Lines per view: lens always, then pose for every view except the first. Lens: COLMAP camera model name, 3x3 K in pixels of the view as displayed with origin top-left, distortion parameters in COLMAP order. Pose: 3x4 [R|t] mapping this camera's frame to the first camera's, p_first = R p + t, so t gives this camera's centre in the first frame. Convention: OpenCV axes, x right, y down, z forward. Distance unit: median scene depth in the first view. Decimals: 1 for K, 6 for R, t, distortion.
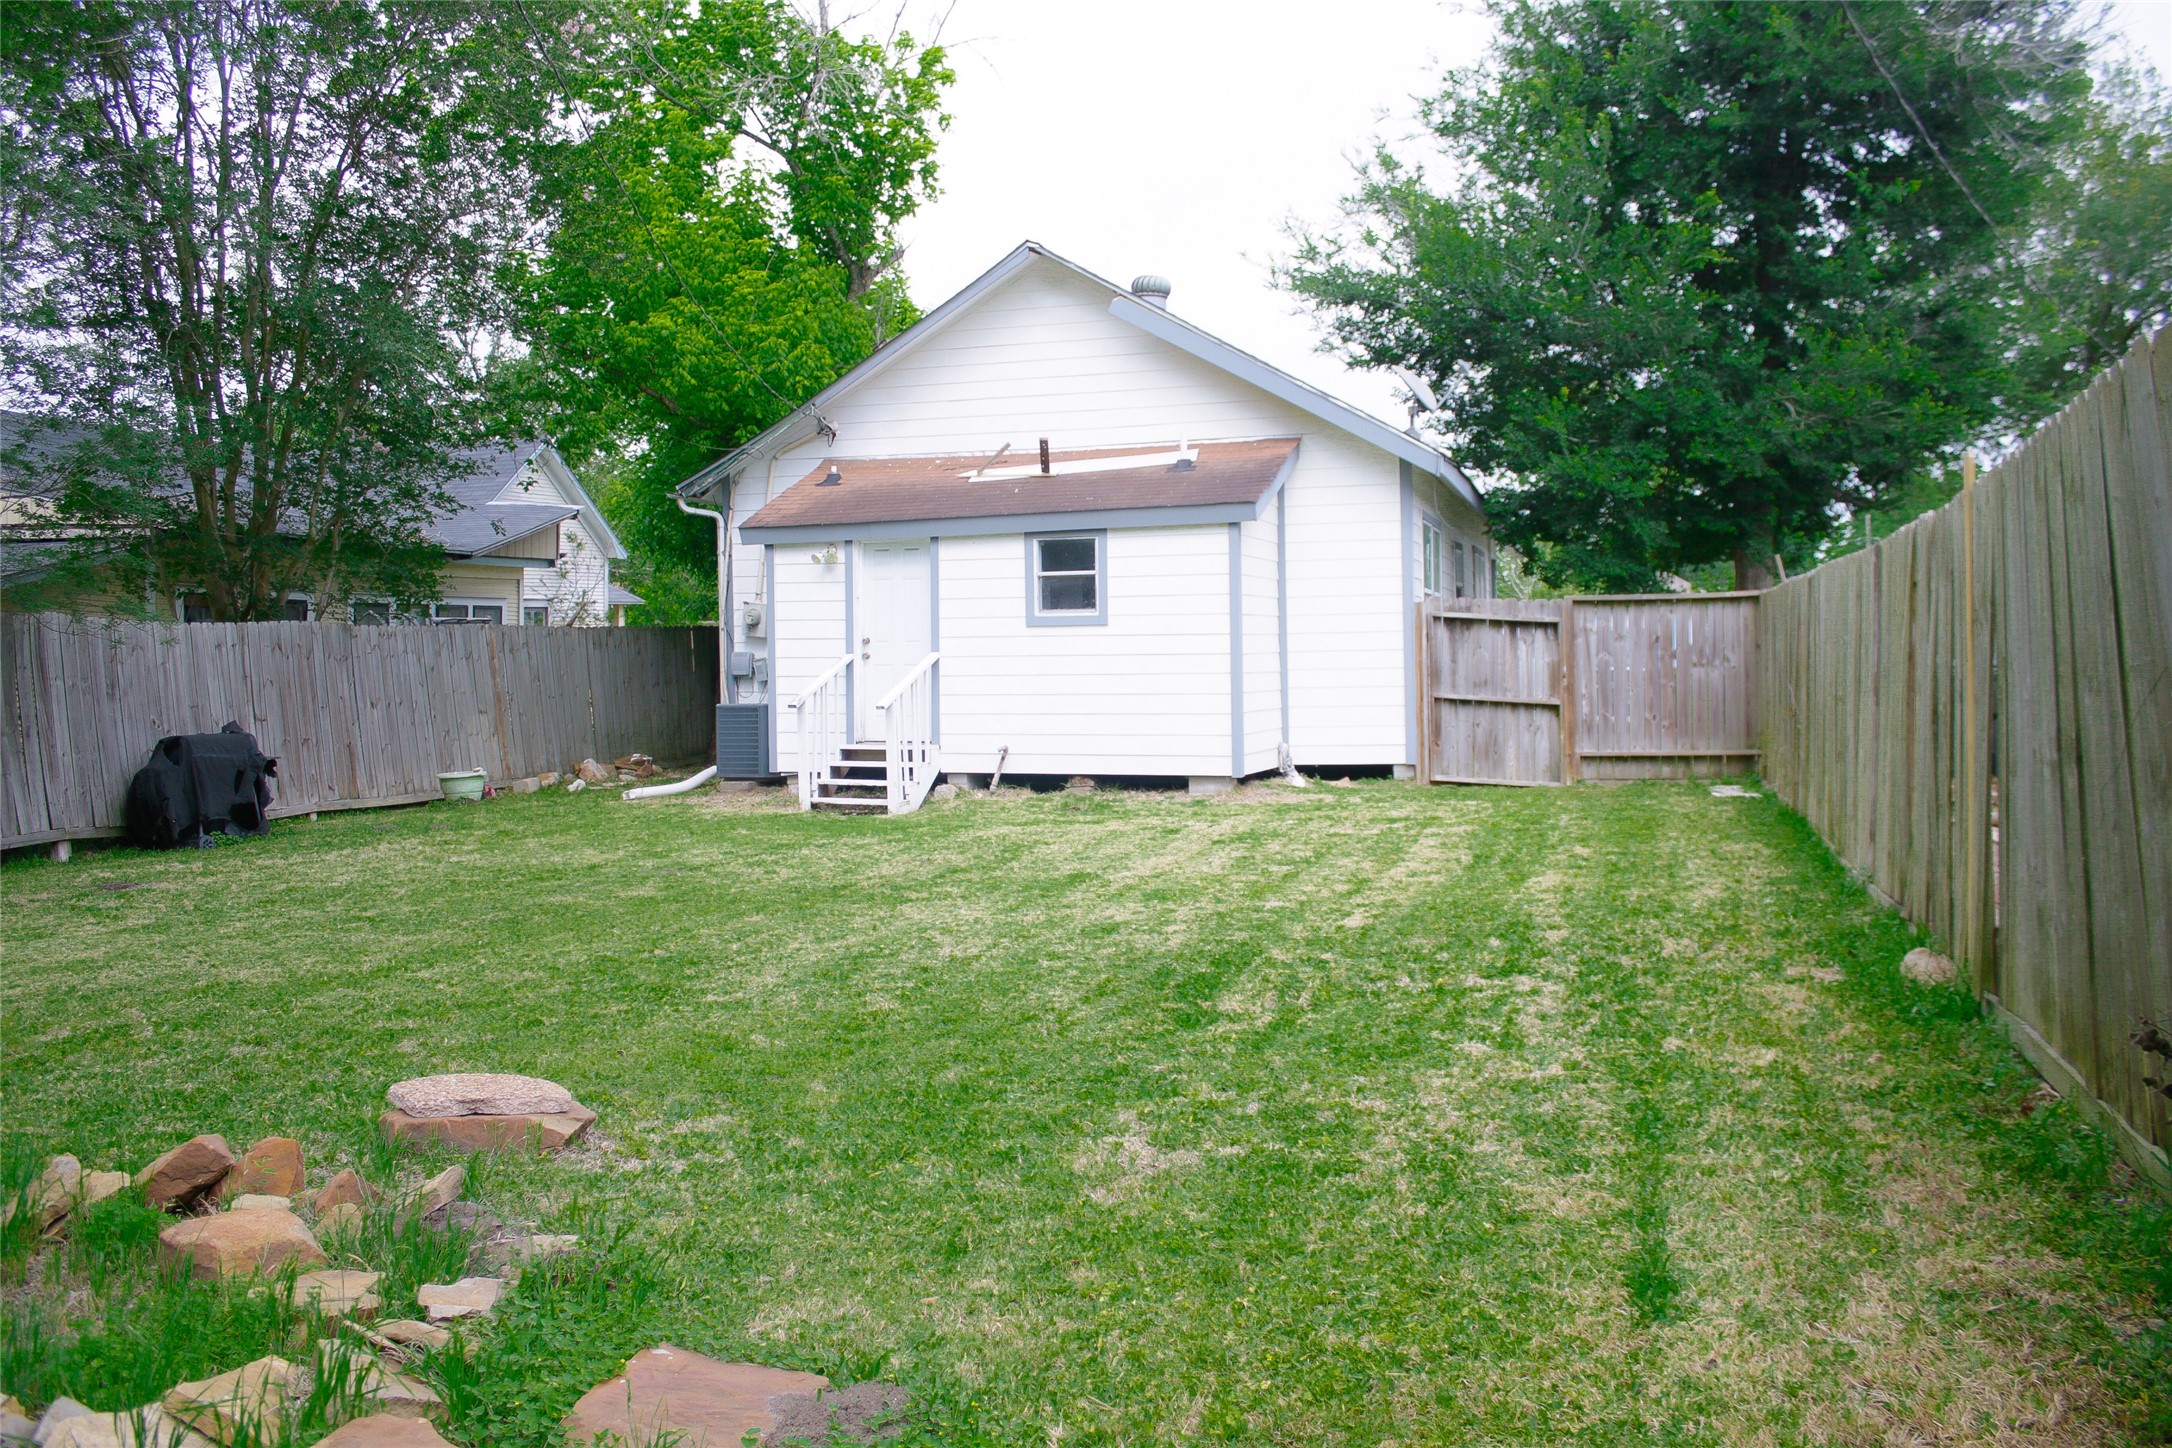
lens RADIAL K [[1825.0, 0, 1086.5], [0, 1825.0, 721.9], [0, 0, 1]] dist [-0.153730, 0.139591]
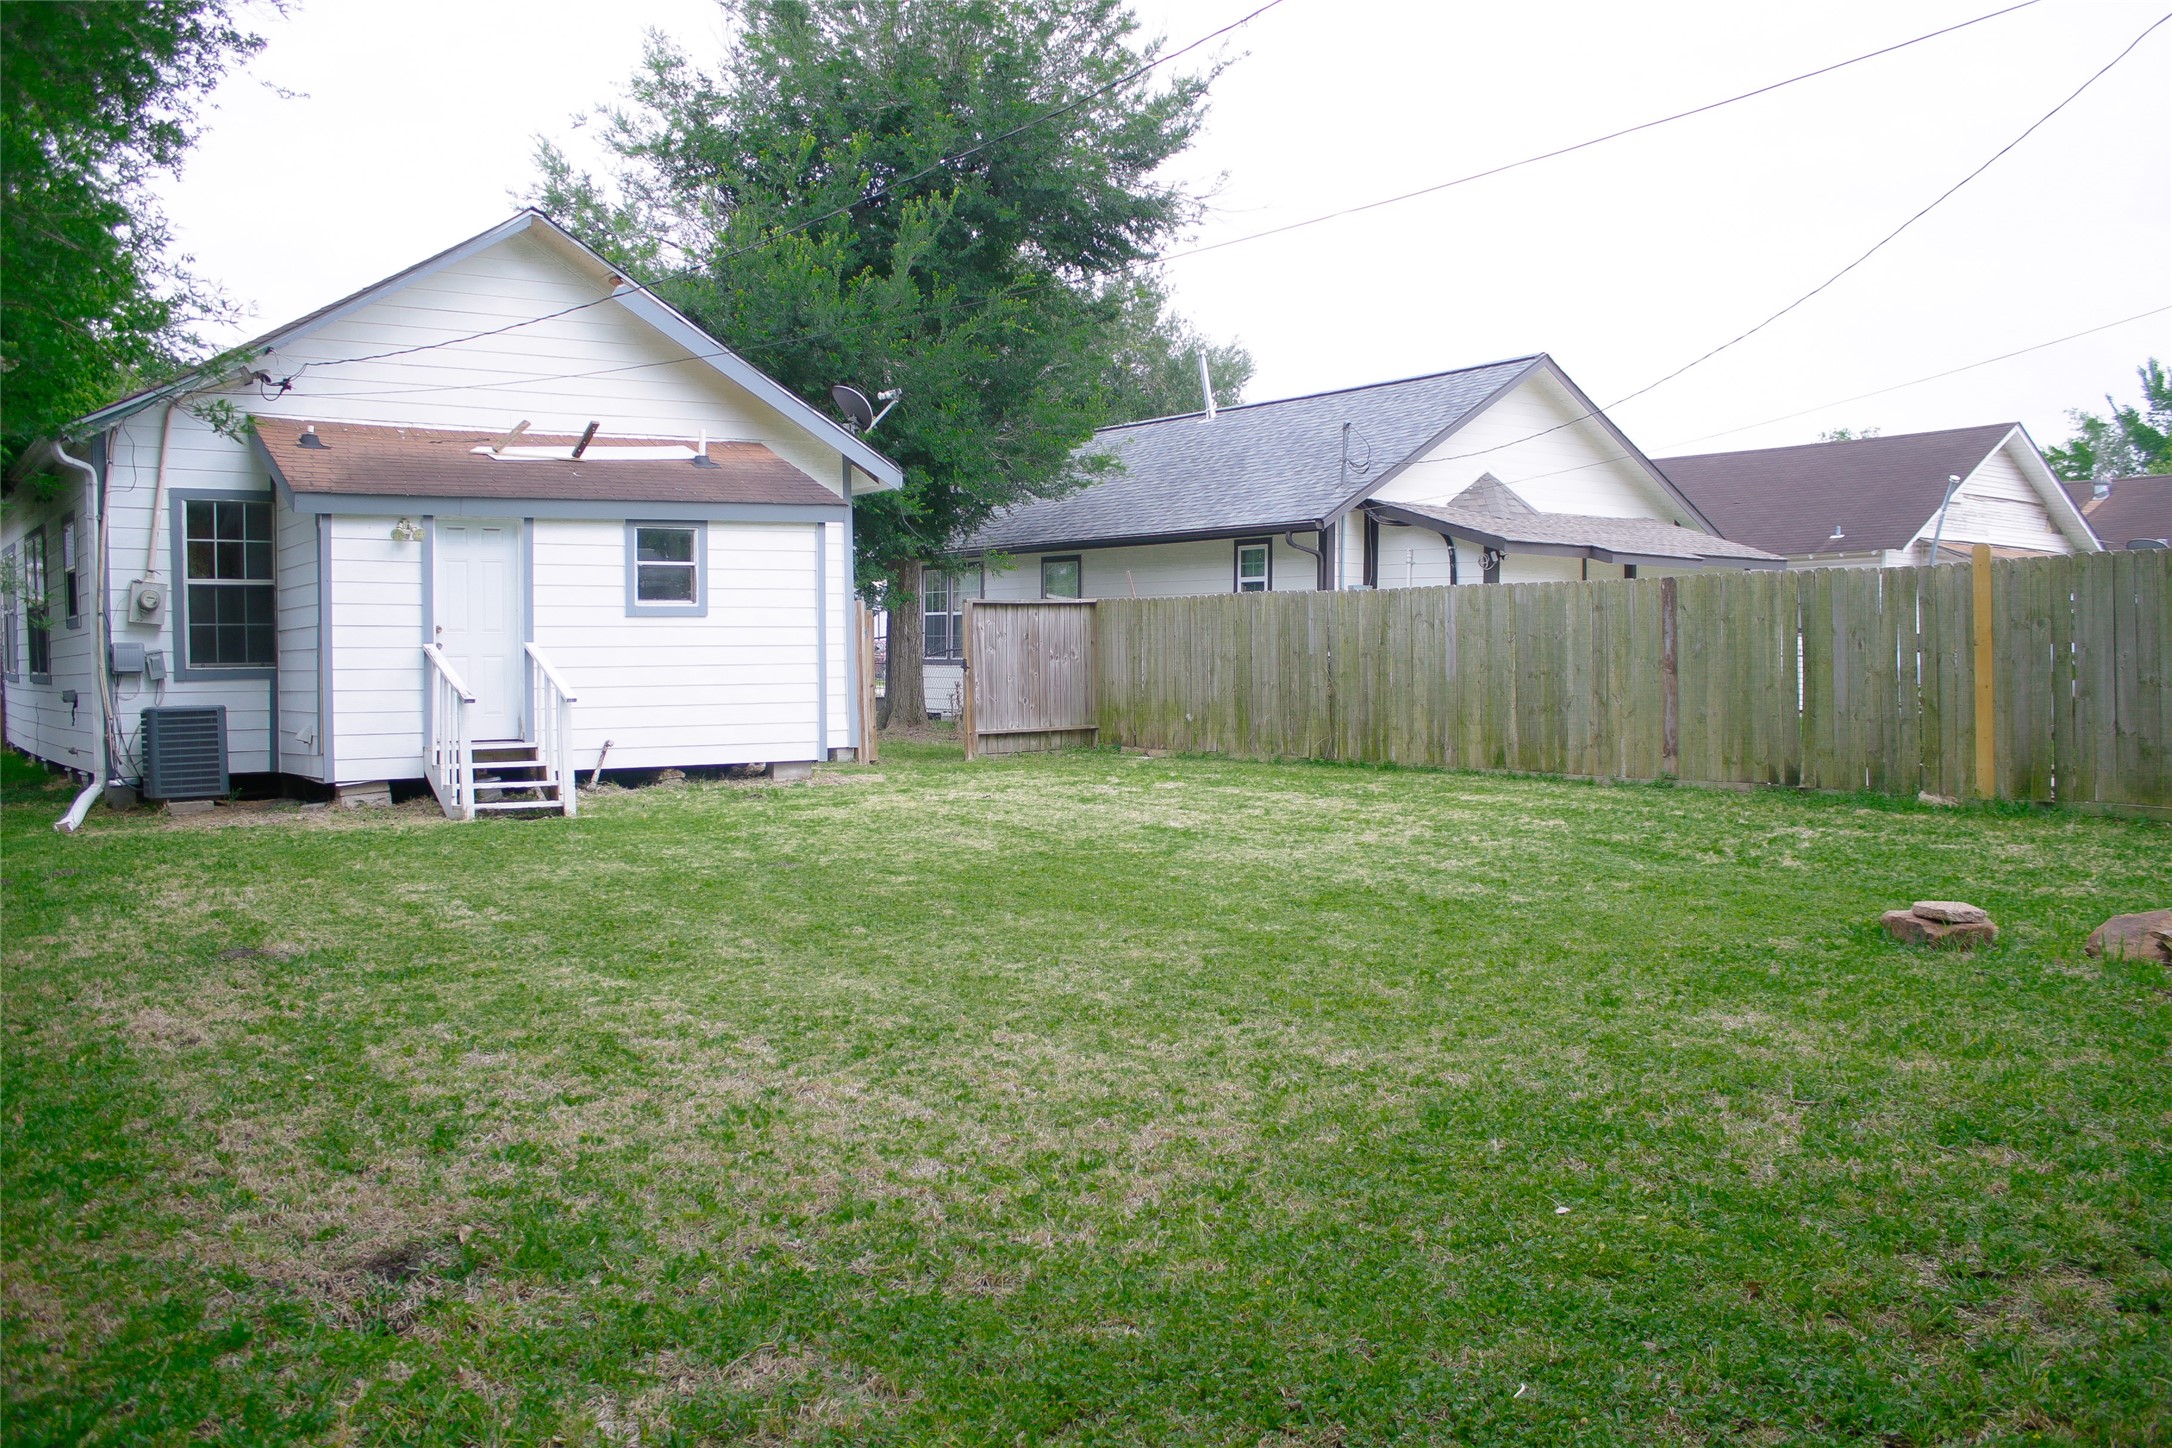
lens RADIAL K [[1825.0, 0, 1084.2], [0, 1825.0, 718.3], [0, 0, 1]] dist [-0.153730, 0.139591]
pose [[0.598551, -0.022960, 0.800755, -0.636060], [0.029380, 0.999546, 0.006698, 0.002413], [-0.800546, 0.019517, 0.598954, 0.224554]]
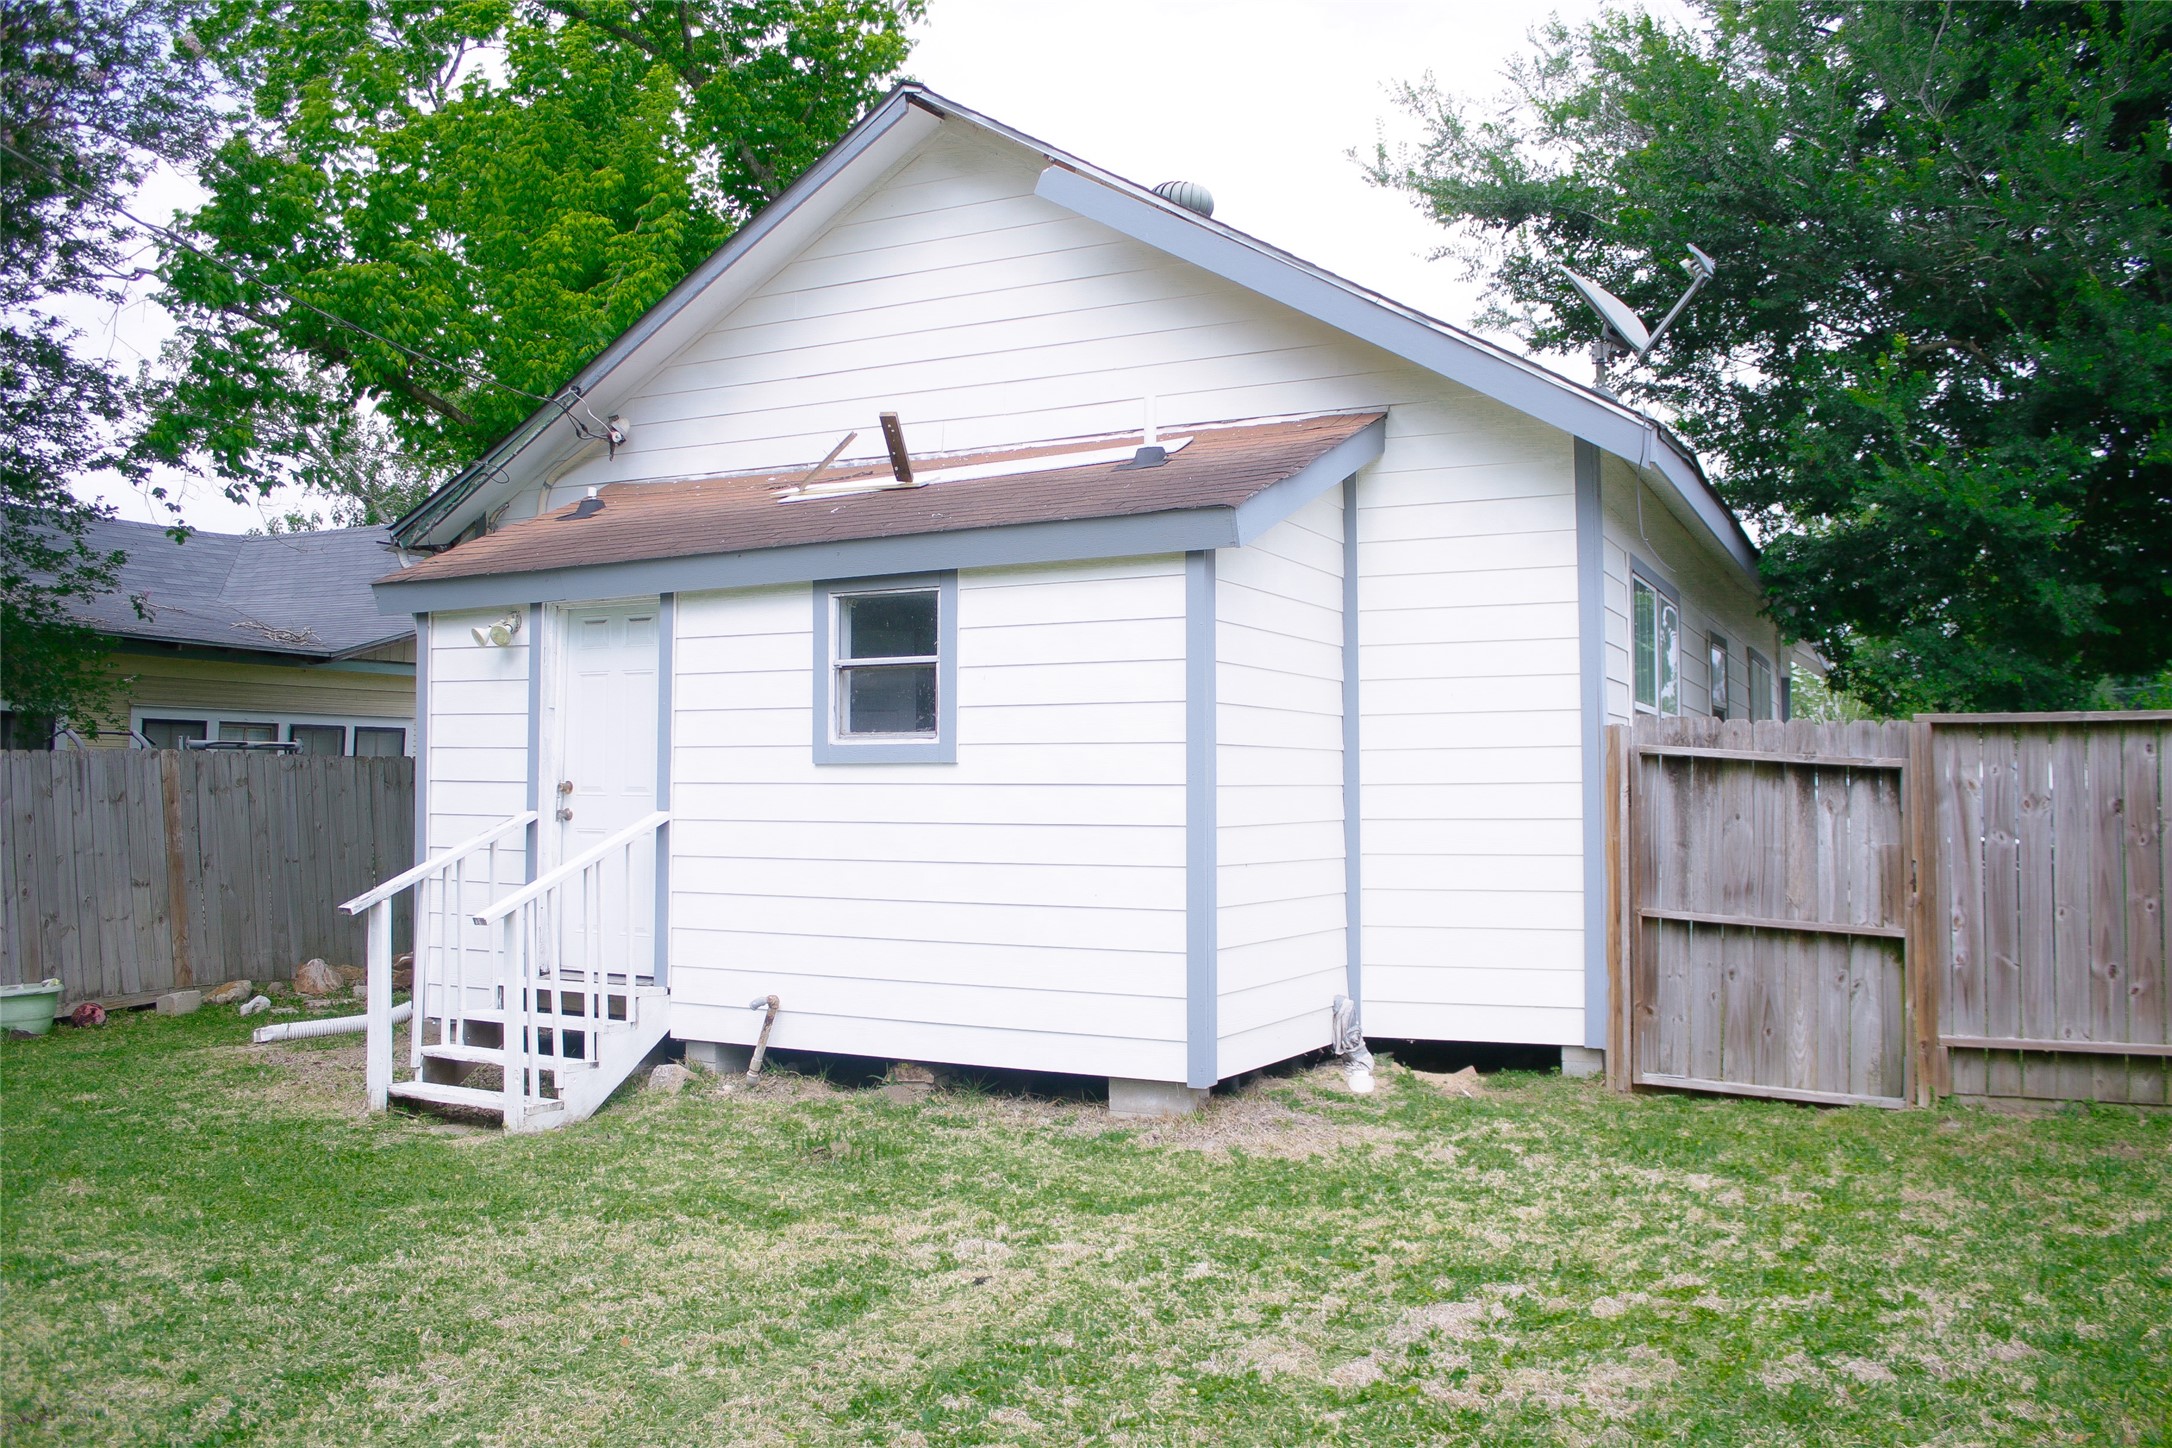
lens RADIAL K [[1825.0, 0, 1095.6], [0, 1825.0, 746.4], [0, 0, 1]] dist [-0.153730, 0.139591]
pose [[0.987834, 0.010988, -0.155120, 0.120518], [-0.020821, 0.997865, -0.061908, -0.026605], [0.154109, 0.064385, 0.985954, 0.491674]]
